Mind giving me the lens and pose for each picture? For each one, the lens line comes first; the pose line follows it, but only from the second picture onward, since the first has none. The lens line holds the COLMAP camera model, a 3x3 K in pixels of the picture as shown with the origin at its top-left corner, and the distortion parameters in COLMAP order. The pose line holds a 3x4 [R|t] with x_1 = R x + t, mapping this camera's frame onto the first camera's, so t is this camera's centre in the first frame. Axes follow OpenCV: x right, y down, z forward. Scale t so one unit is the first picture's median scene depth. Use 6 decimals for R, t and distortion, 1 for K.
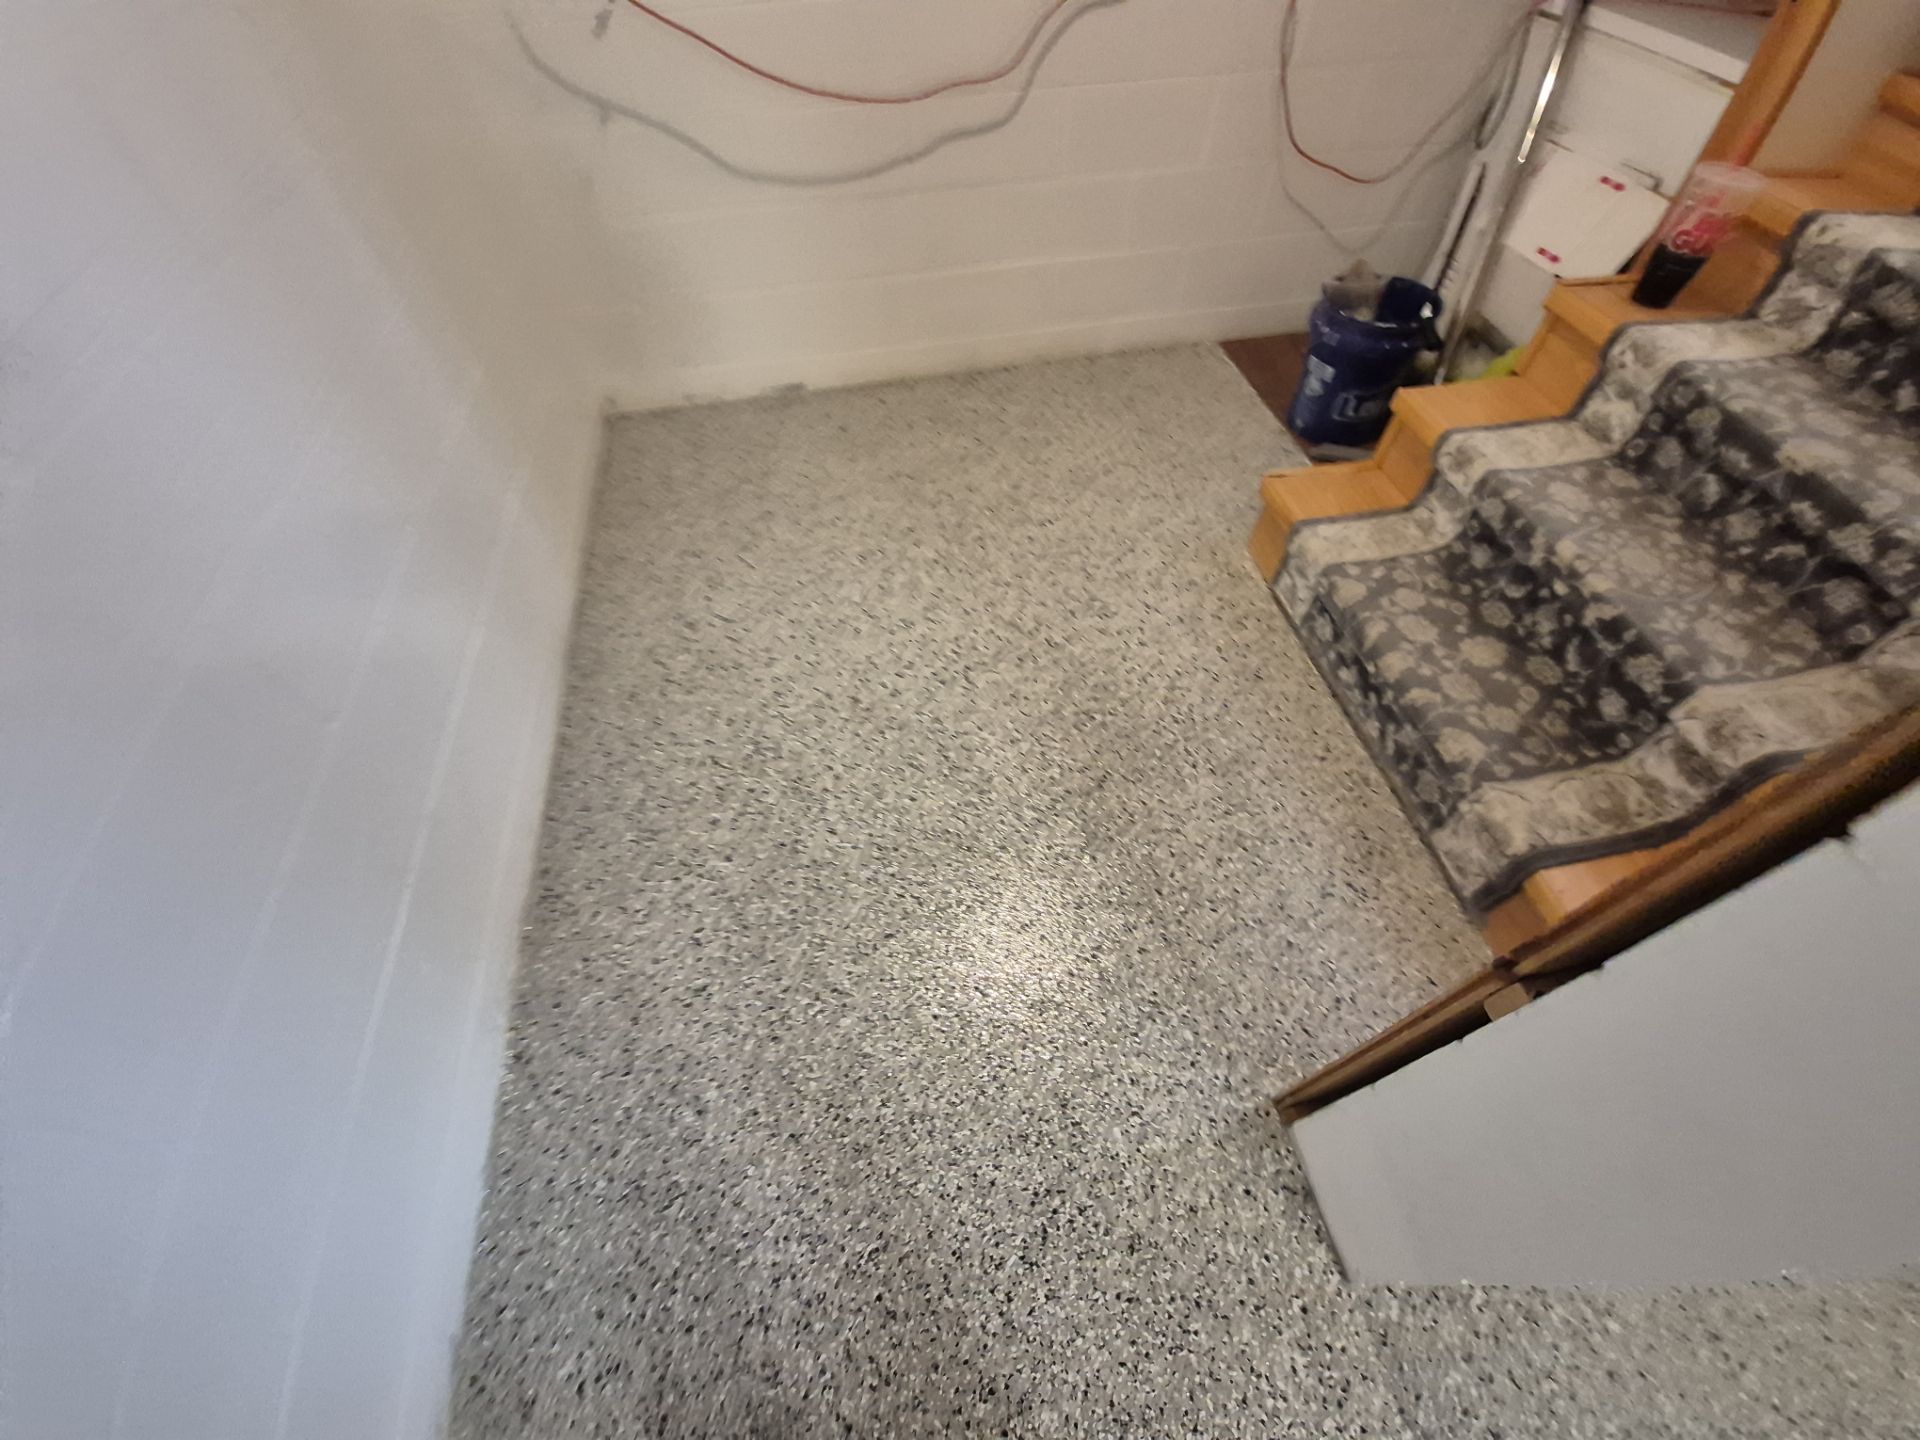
lens RADIAL K [[770.1, 0, 962.3], [0, 770.1, 708.5], [0, 0, 1]] dist [0.000956, -0.011037]
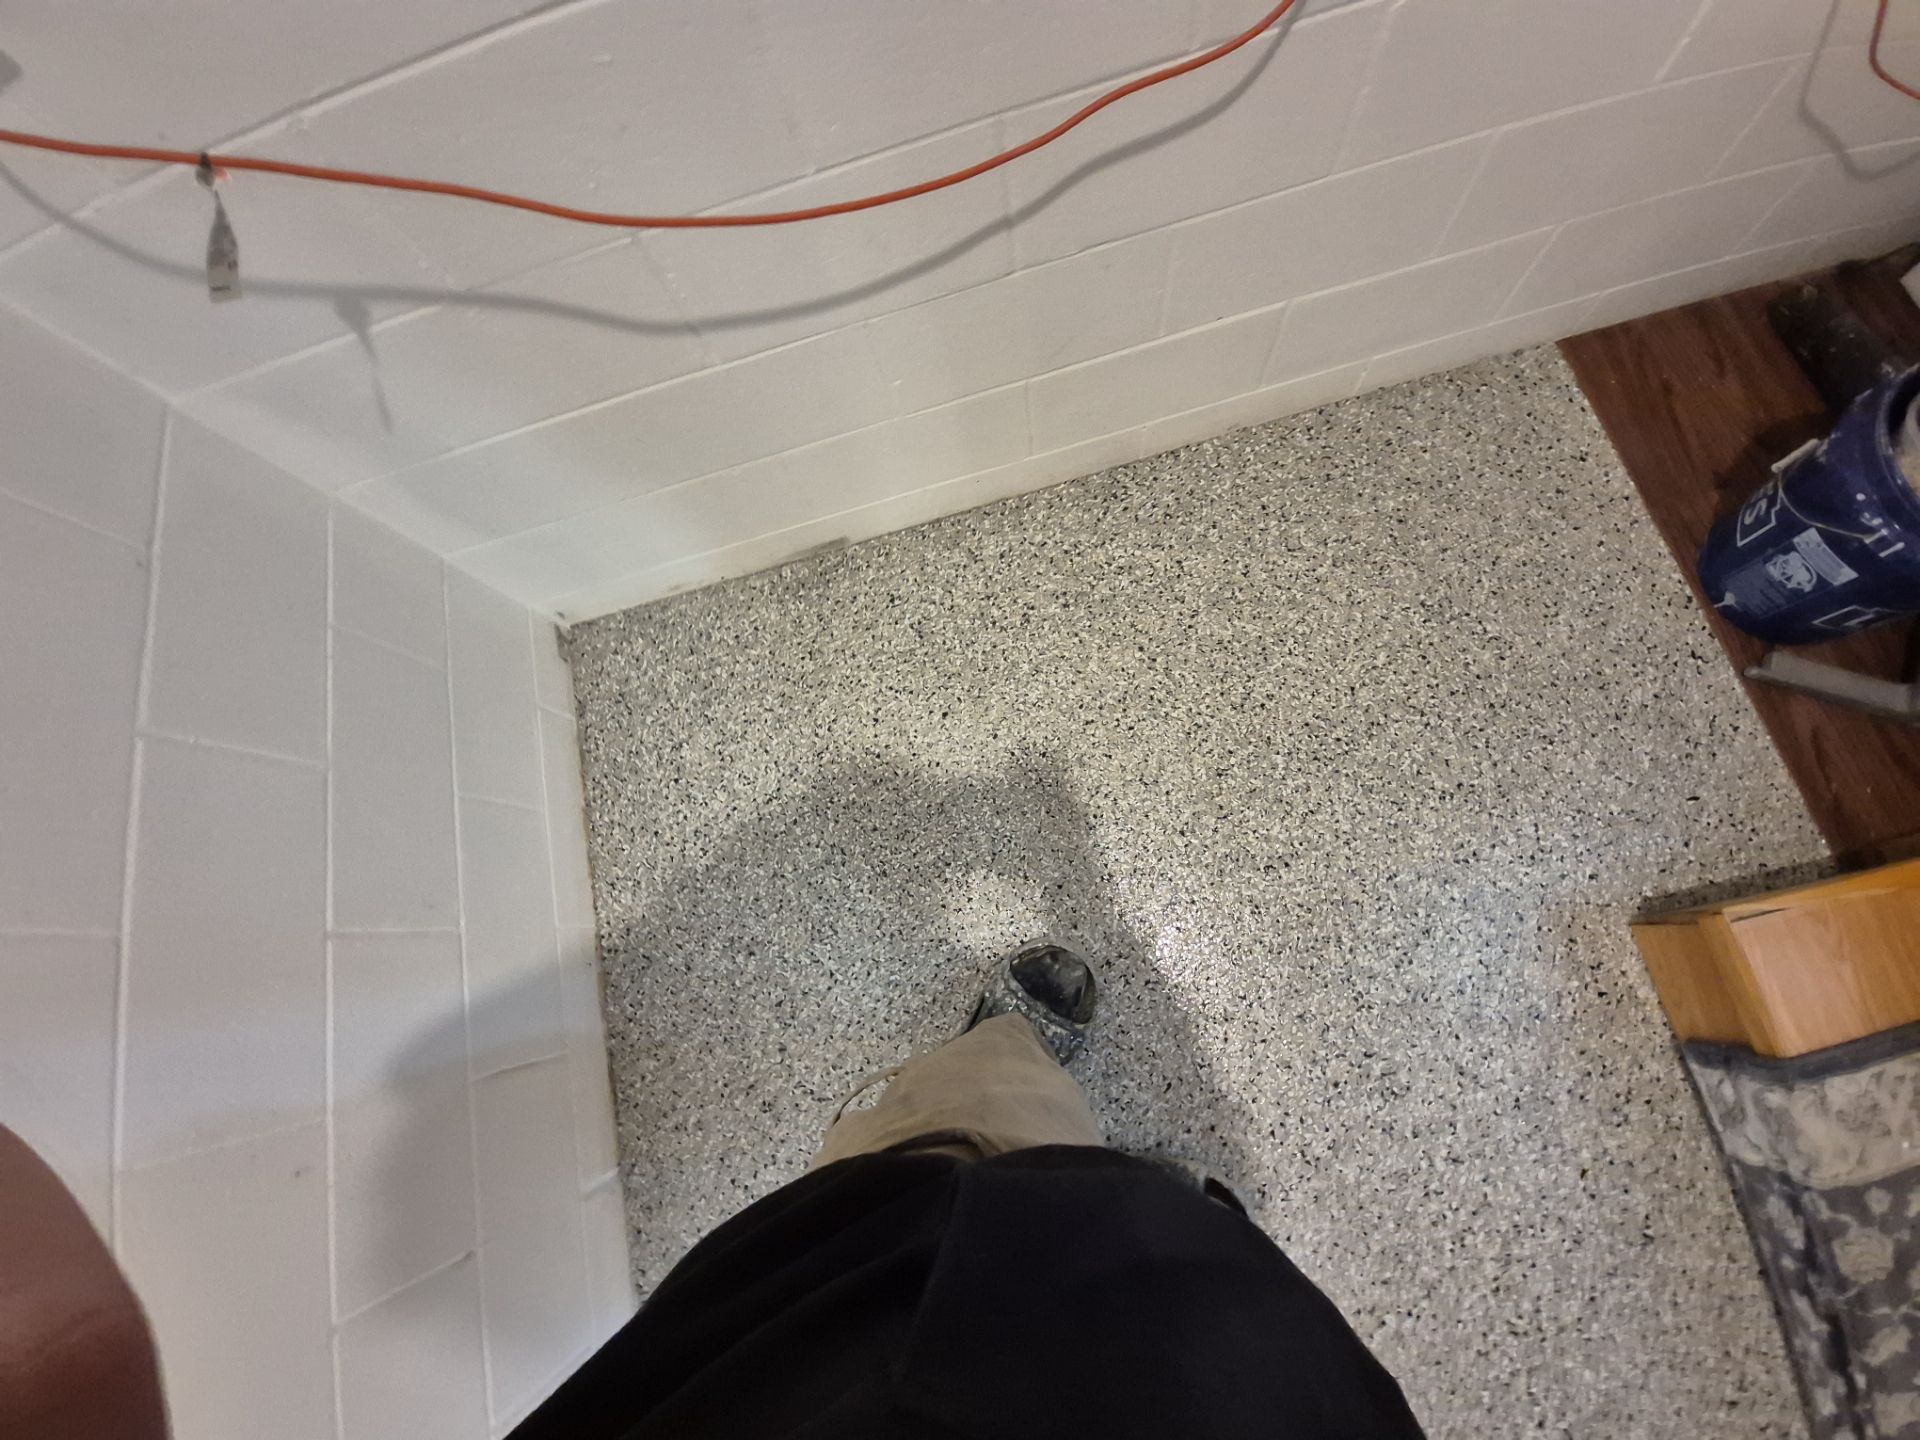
lens RADIAL K [[743.4, 0, 995.6], [0, 743.4, 717.3], [0, 0, 1]] dist [0.008420, -0.016414]
pose [[0.991650, -0.078155, -0.102575, -0.053767], [0.111974, 0.916400, 0.384283, -0.720065], [0.063966, -0.392560, 0.917499, 0.572726]]
